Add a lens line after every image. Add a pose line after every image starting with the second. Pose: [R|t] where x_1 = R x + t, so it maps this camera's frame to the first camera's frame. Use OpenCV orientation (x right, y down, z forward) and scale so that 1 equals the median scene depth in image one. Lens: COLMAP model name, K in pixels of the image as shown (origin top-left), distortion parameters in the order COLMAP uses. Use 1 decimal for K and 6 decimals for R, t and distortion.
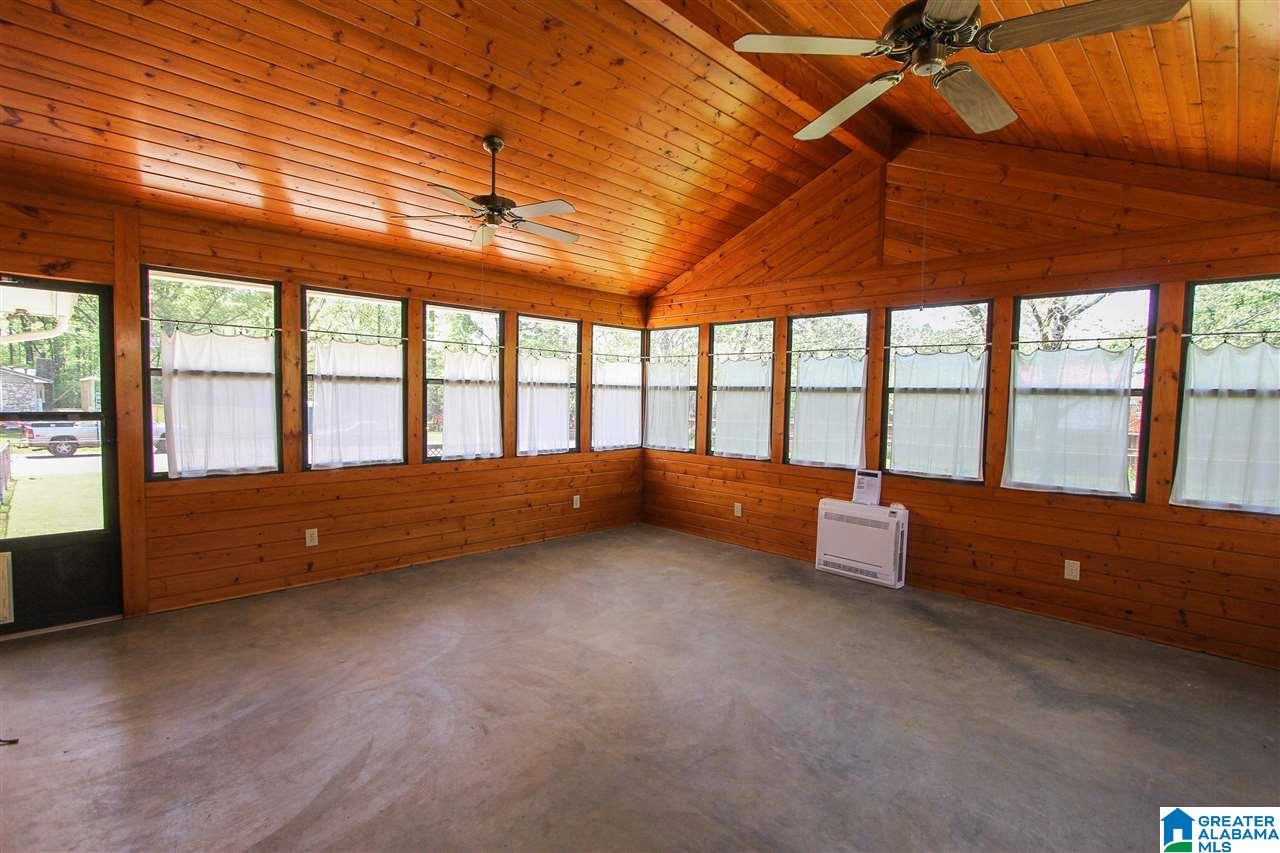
lens RADIAL K [[588.8, 0, 632.9], [0, 588.8, 428.6], [0, 0, 1]] dist [-0.021520, 0.003457]
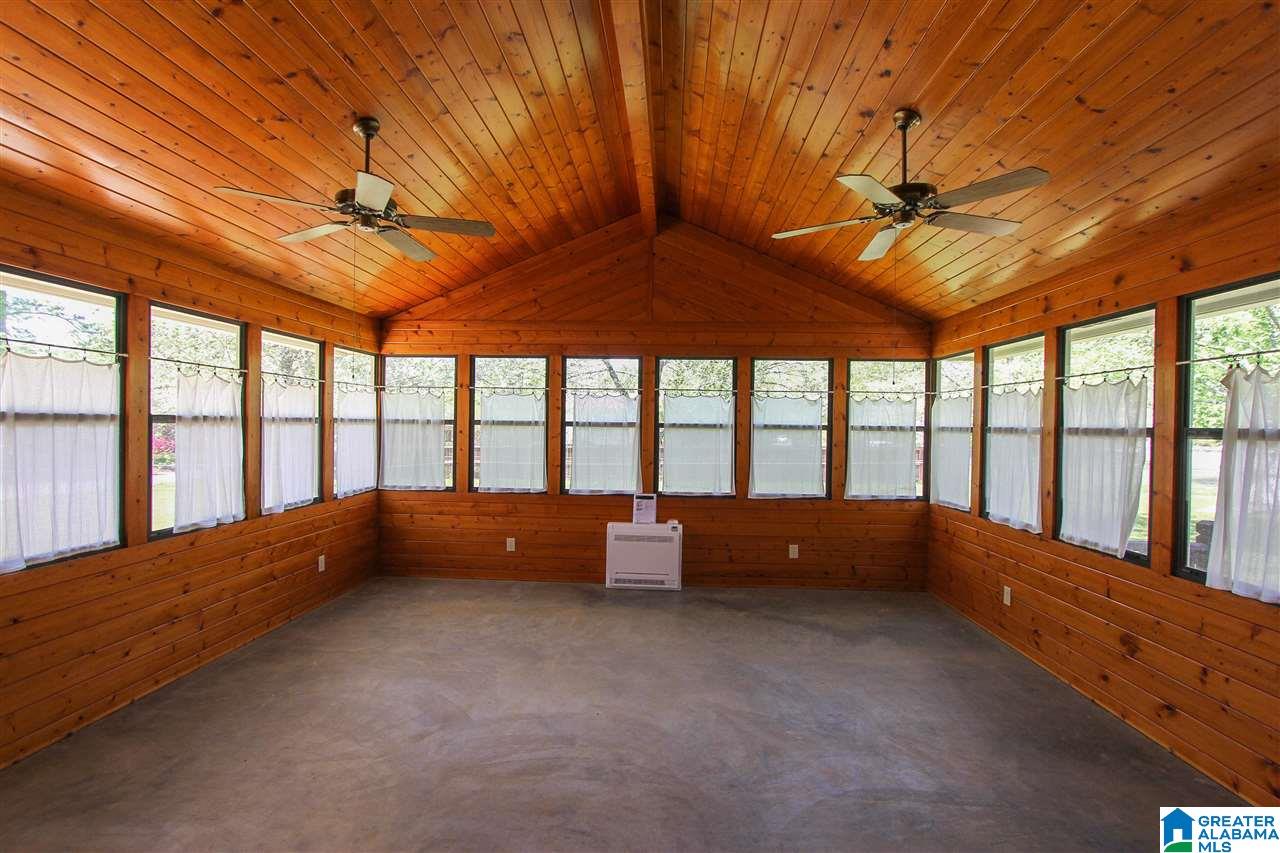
lens RADIAL K [[588.8, 0, 630.4], [0, 588.8, 428.6], [0, 0, 1]] dist [-0.021520, 0.003457]
pose [[0.744886, -0.015433, 0.667013, -0.393501], [0.038998, 0.999030, -0.020436, -0.035075], [-0.666051, 0.041234, 0.744766, 0.141427]]
